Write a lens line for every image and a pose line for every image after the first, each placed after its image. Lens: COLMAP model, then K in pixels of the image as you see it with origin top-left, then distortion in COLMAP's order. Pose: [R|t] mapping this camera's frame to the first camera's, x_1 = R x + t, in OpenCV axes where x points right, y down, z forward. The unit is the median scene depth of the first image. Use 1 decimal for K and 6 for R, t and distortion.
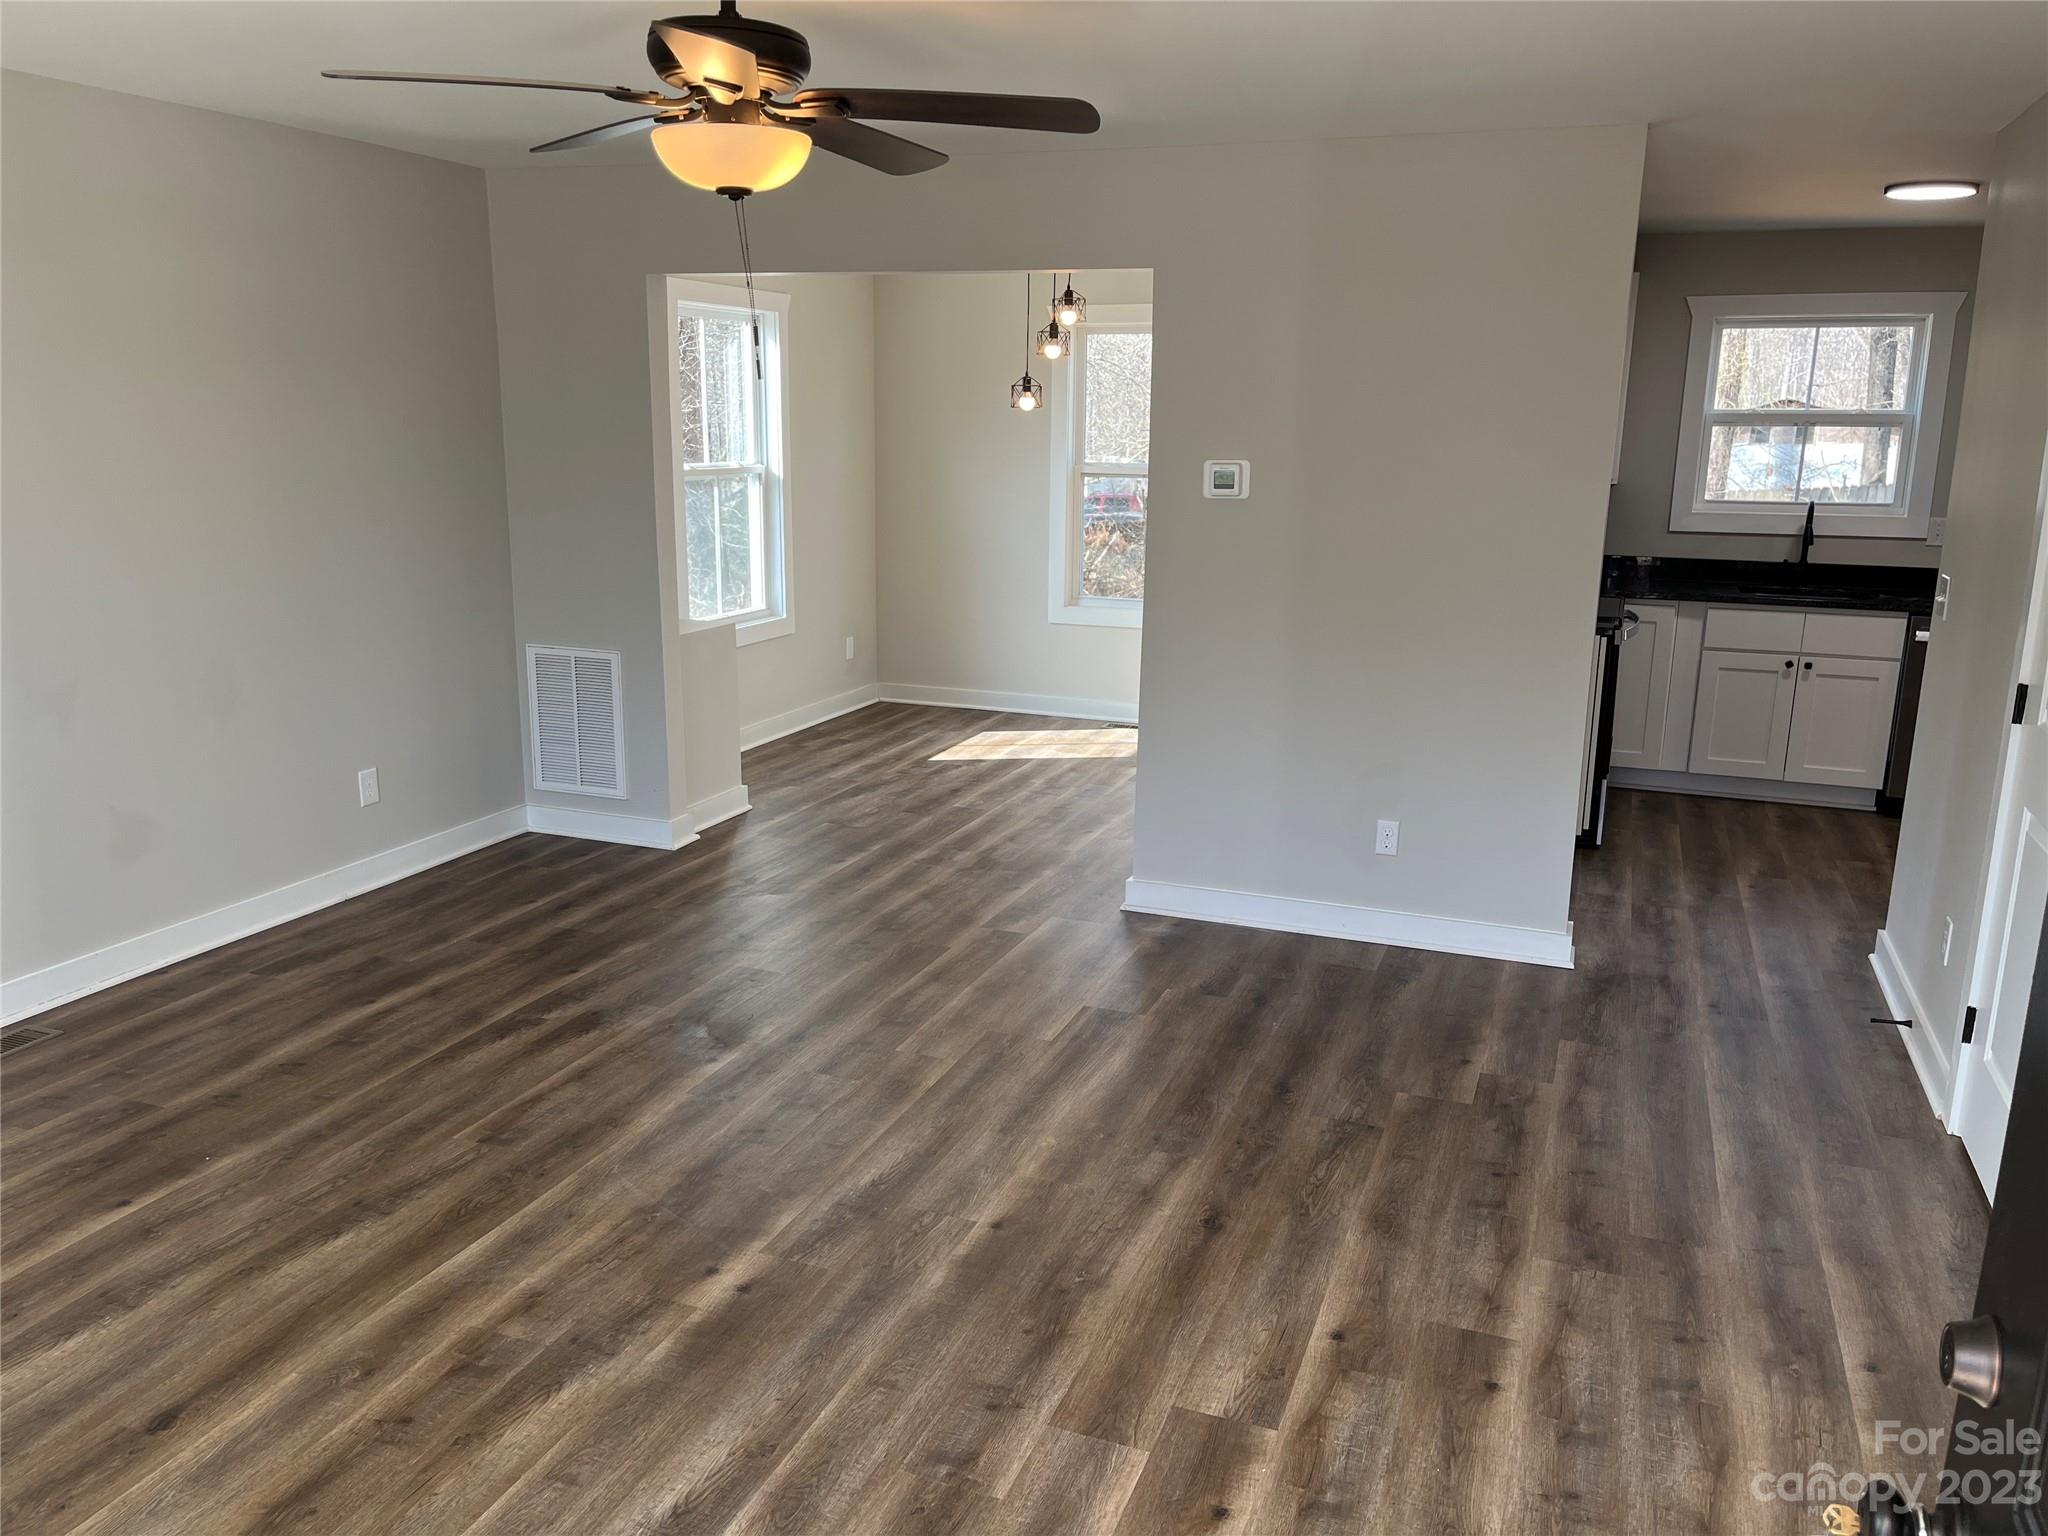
lens RADIAL K [[1552.5, 0, 1026.3], [0, 1552.5, 756.9], [0, 0, 1]] dist [0.067070, -0.078741]
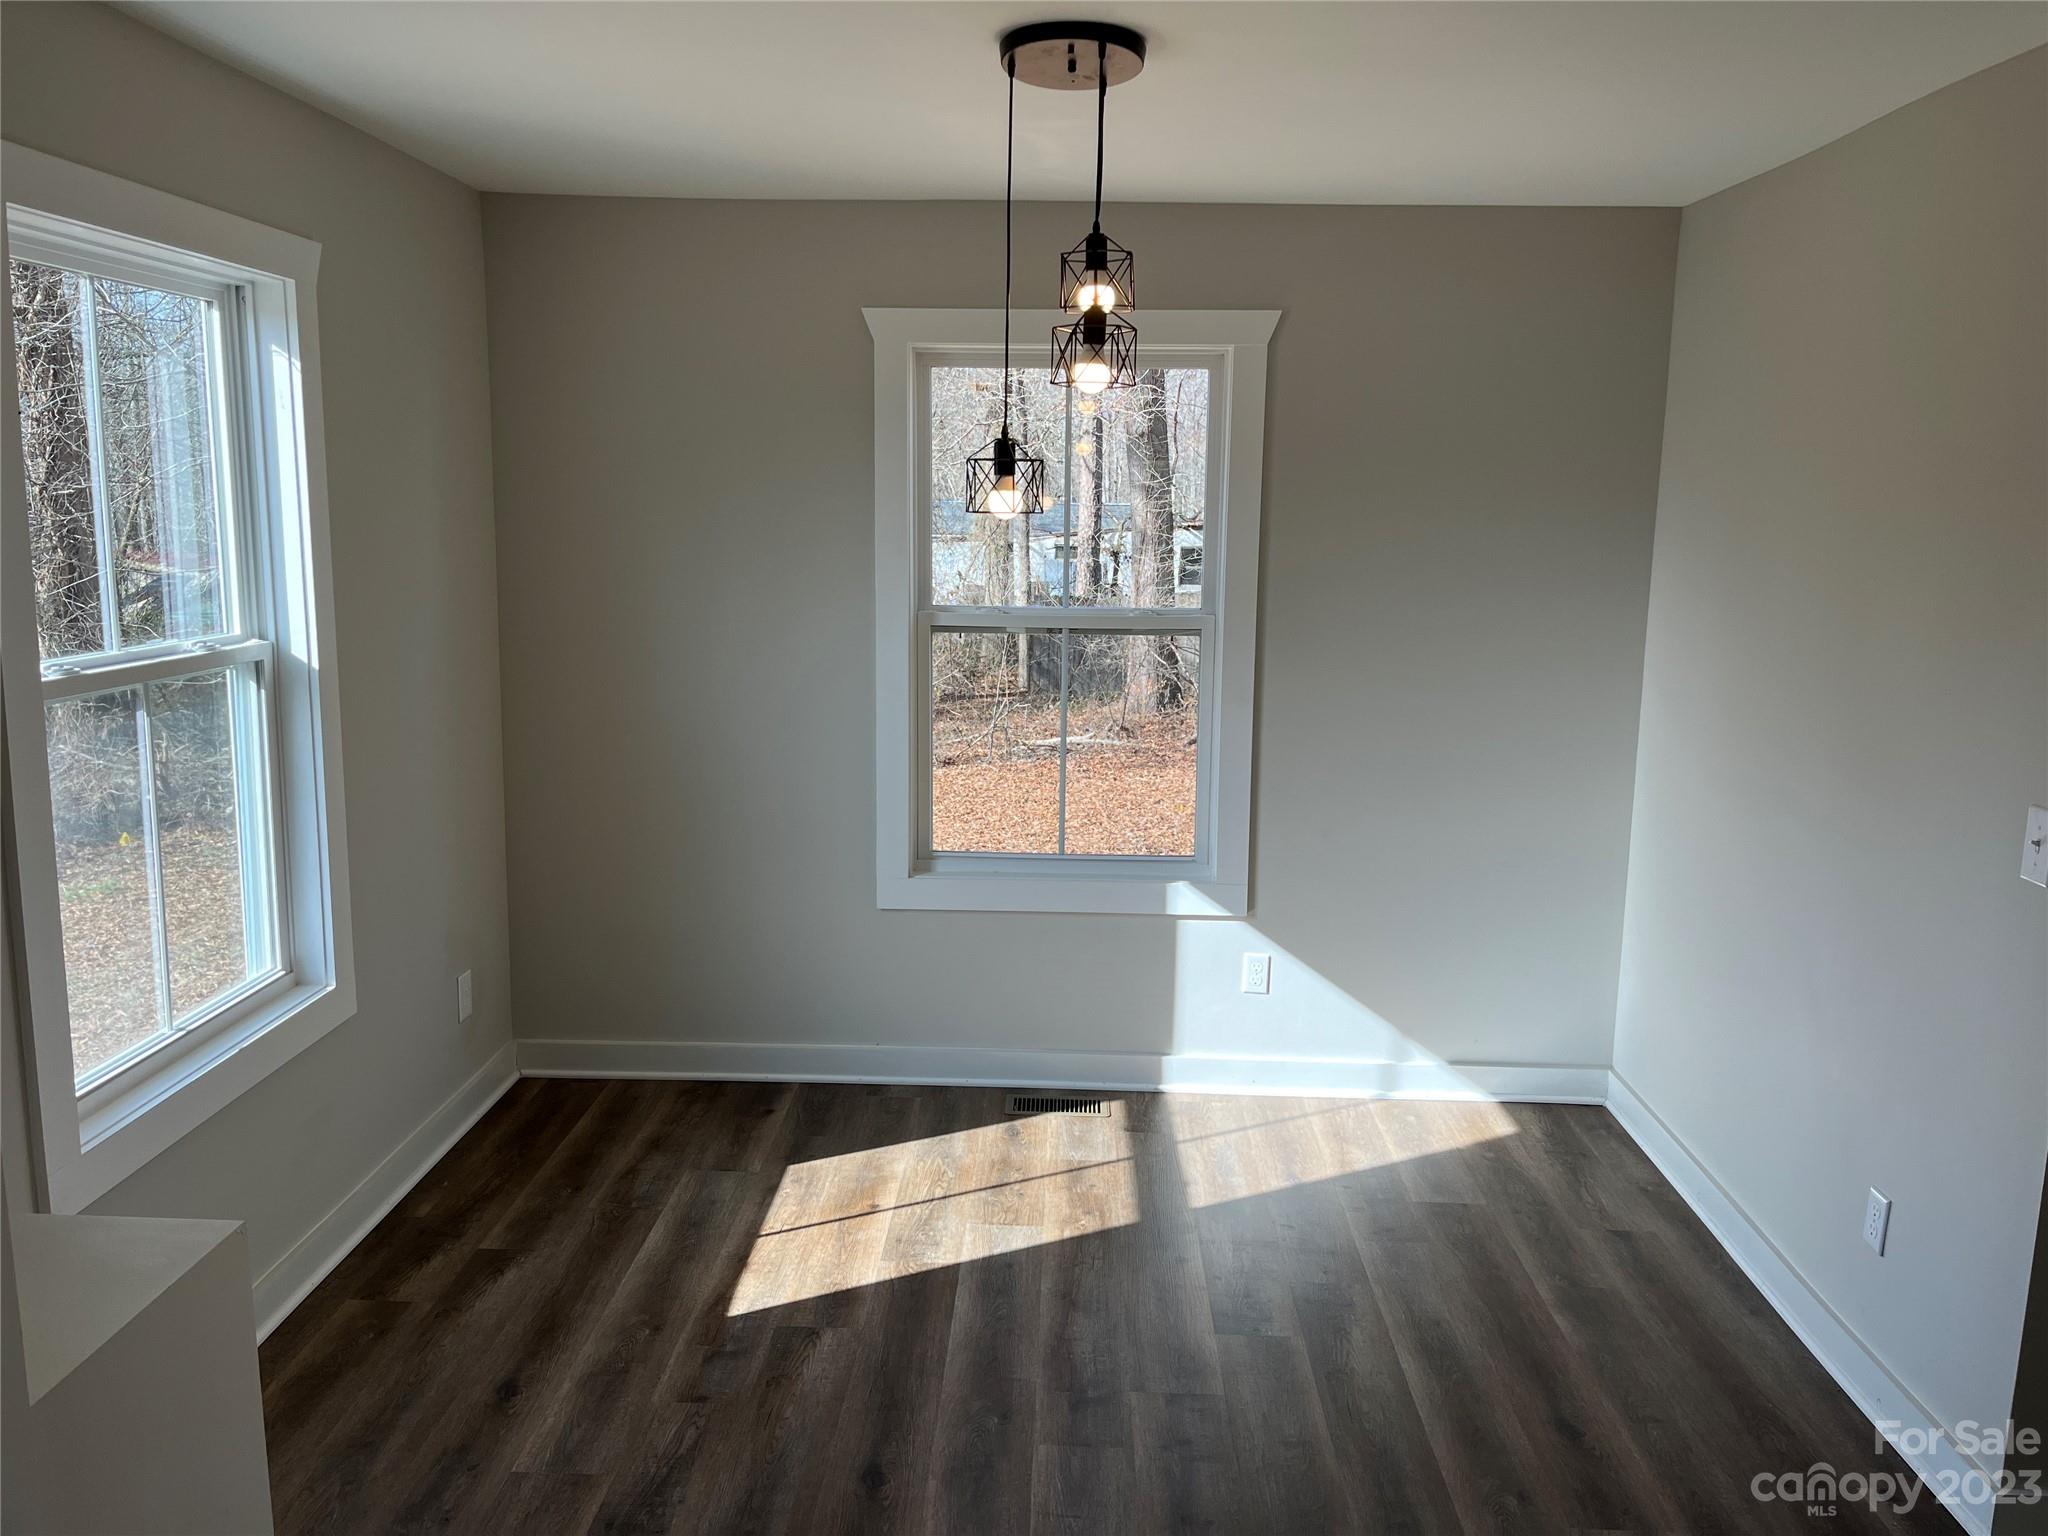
lens RADIAL K [[1552.5, 0, 1026.3], [0, 1552.5, 756.9], [0, 0, 1]] dist [0.067070, -0.078741]
pose [[0.946214, -0.051728, 0.319380, -0.111756], [0.067567, 0.996964, -0.038707, -0.125683], [-0.316408, 0.058205, 0.946836, 0.537307]]
